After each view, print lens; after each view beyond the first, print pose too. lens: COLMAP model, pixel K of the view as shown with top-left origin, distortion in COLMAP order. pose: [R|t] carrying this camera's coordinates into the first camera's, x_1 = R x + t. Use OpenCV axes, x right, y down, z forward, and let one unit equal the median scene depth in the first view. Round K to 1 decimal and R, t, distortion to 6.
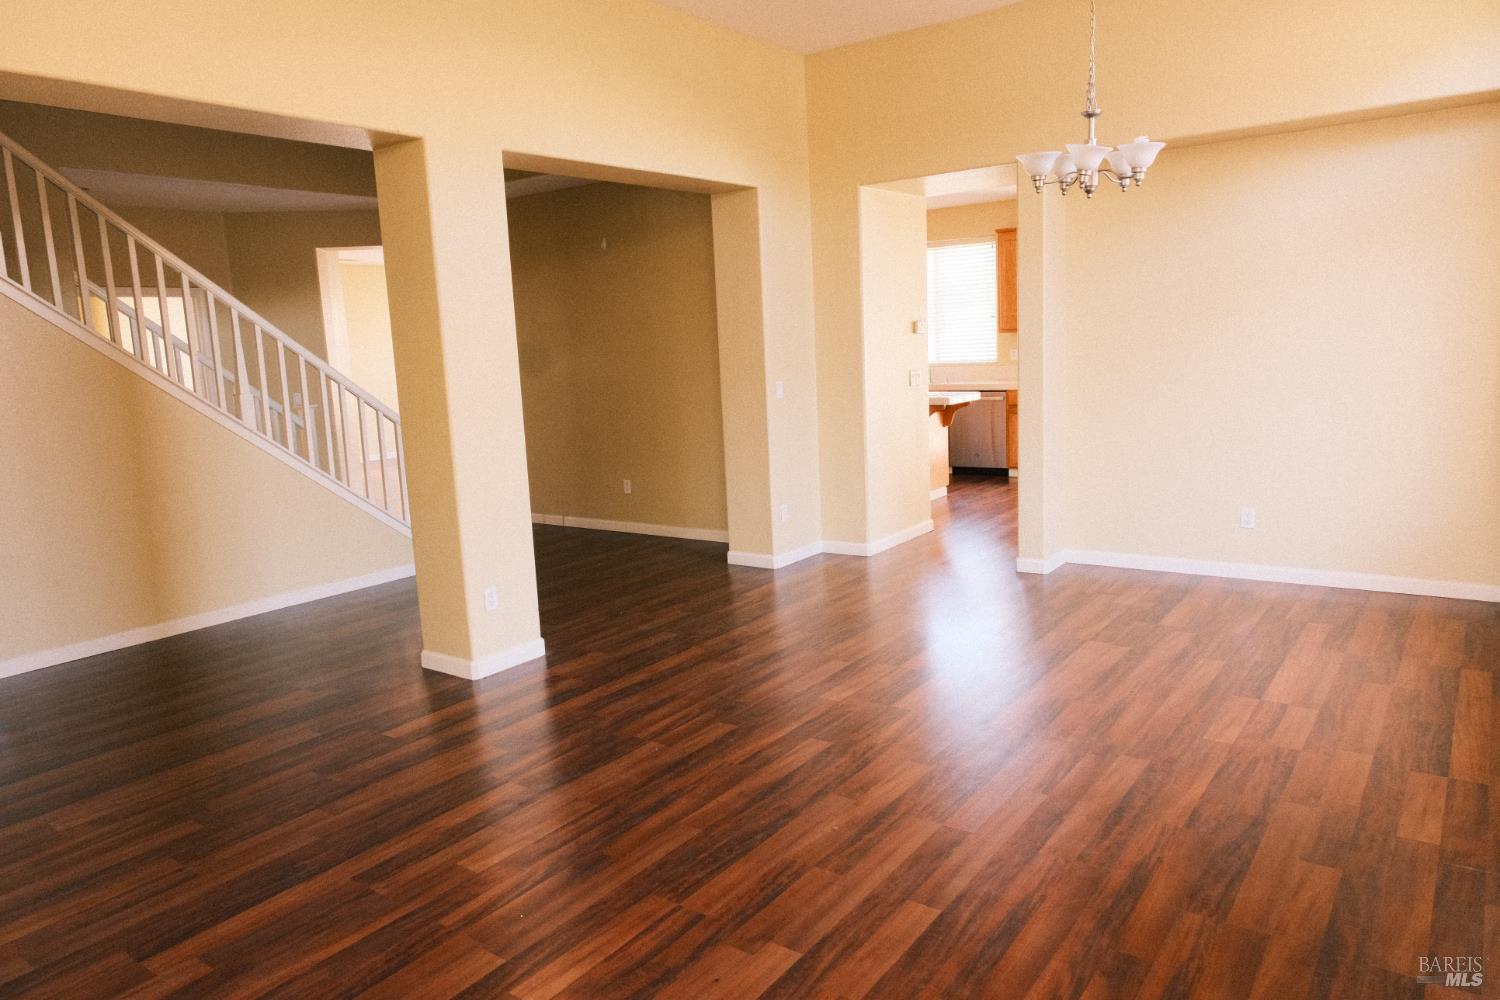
lens RADIAL K [[1004.1, 0, 754.2], [0, 1004.1, 493.8], [0, 0, 1]] dist [-0.013325, -0.003599]
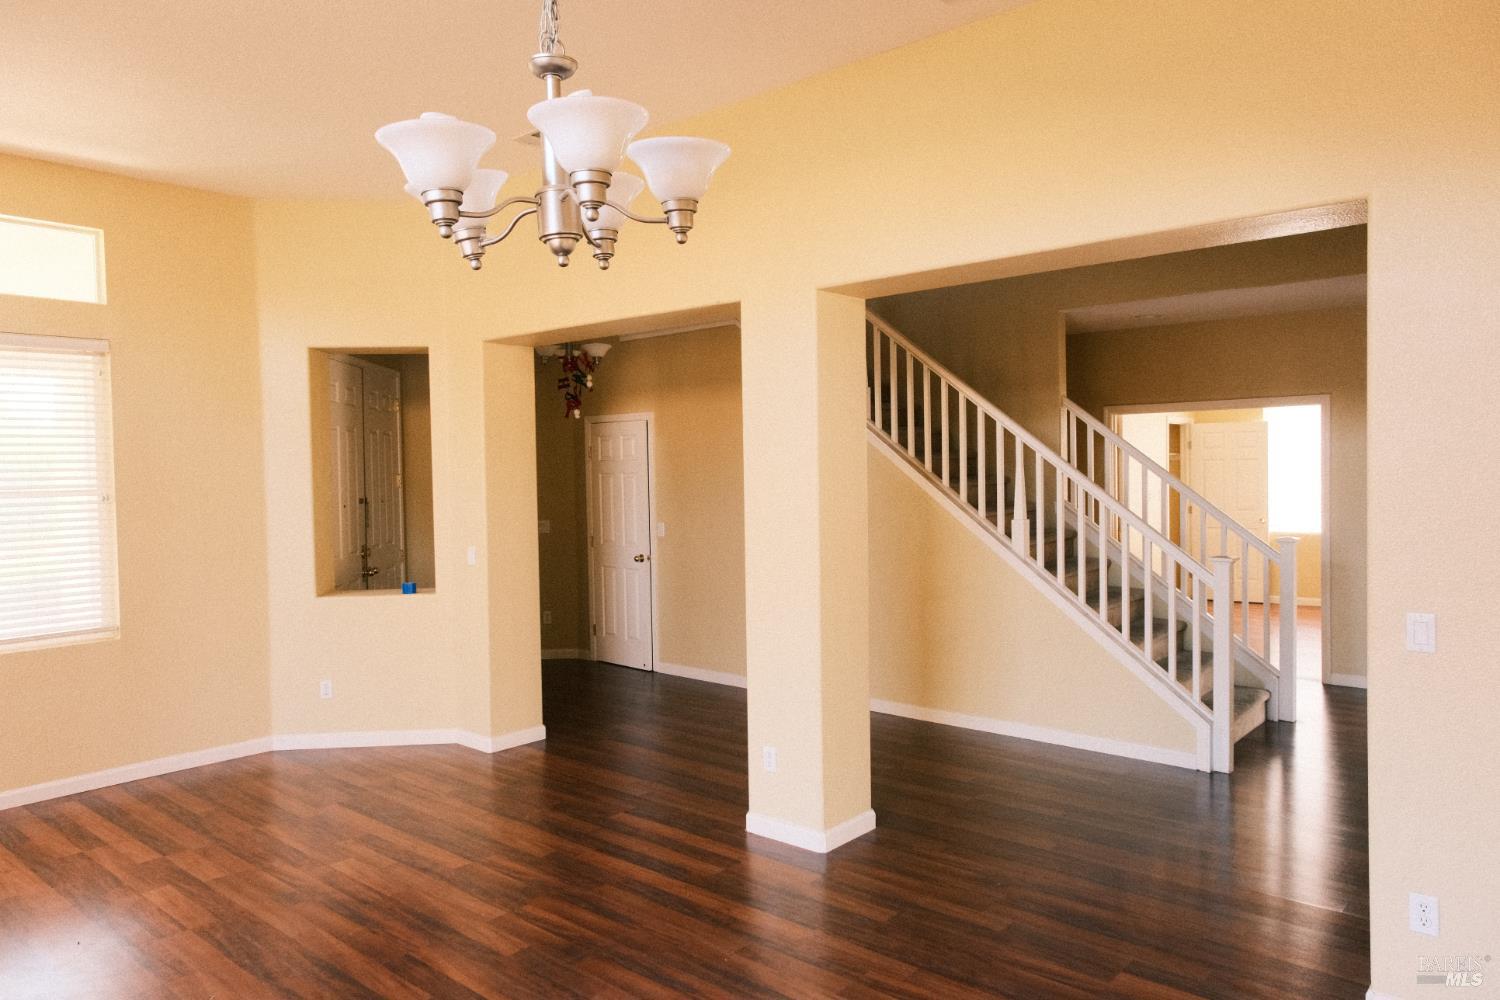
lens RADIAL K [[1004.1, 0, 746.7], [0, 1004.1, 497.1], [0, 0, 1]] dist [-0.013325, -0.003599]
pose [[-0.079445, 0.072846, -0.994174, 0.745378], [-0.143619, 0.986085, 0.083730, -0.239295], [0.986439, 0.149434, -0.067878, 1.148906]]
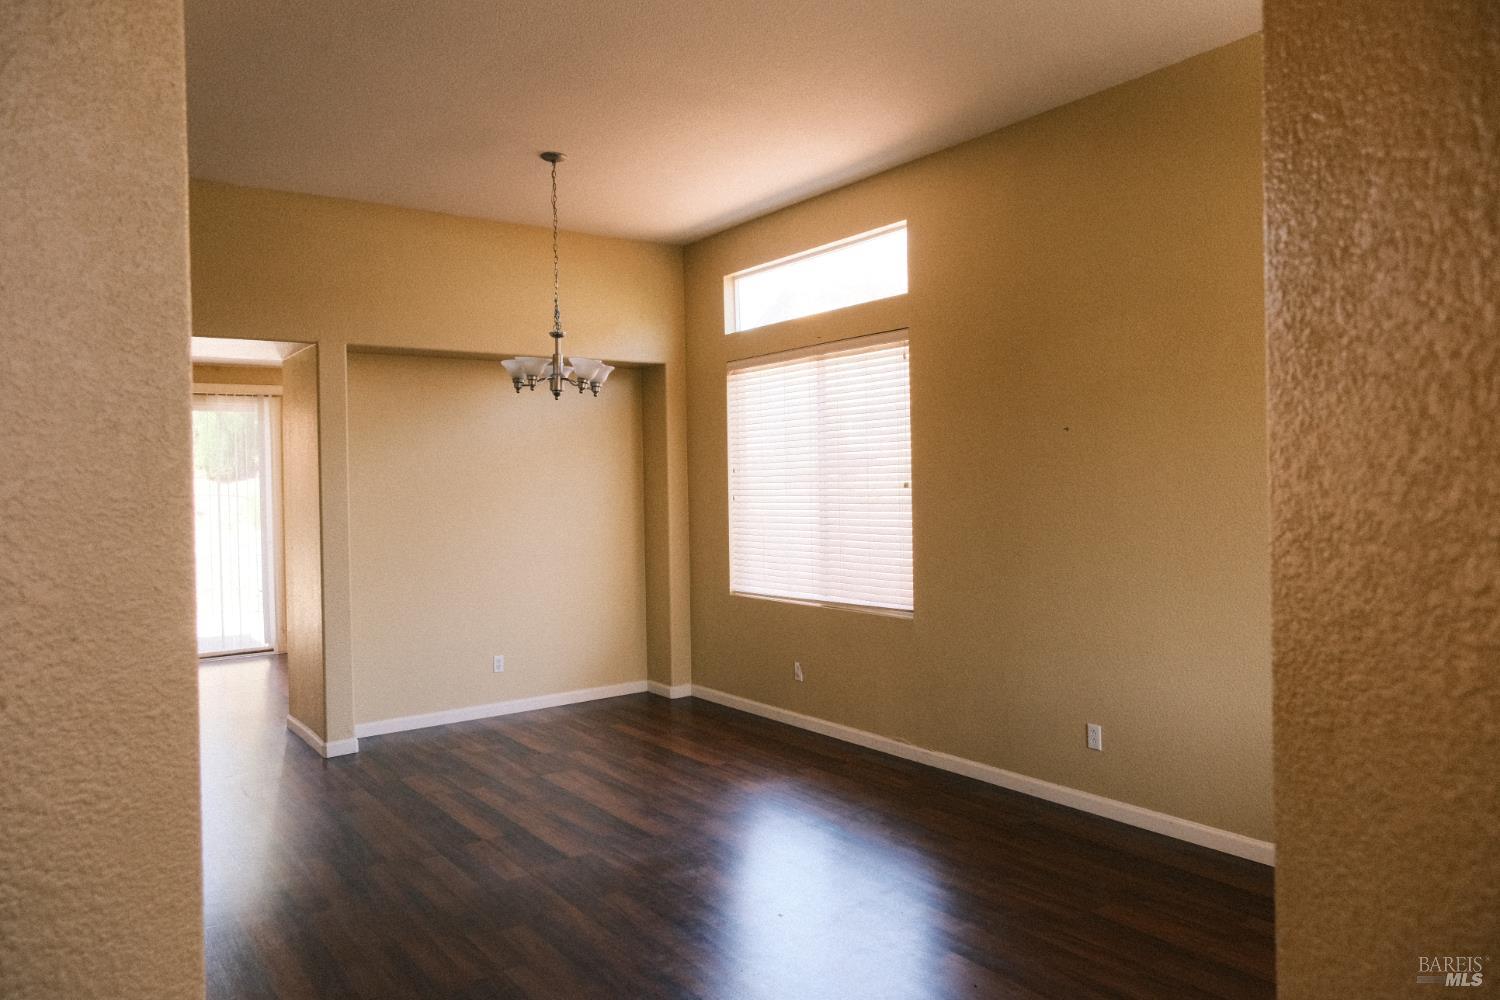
lens RADIAL K [[1004.1, 0, 757.5], [0, 1004.1, 500.2], [0, 0, 1]] dist [-0.013325, -0.003599]
pose [[0.294757, 0.025844, 0.955223, -0.806150], [0.144203, 0.986983, -0.071201, -0.053698], [-0.944629, 0.158733, 0.287194, 0.455862]]
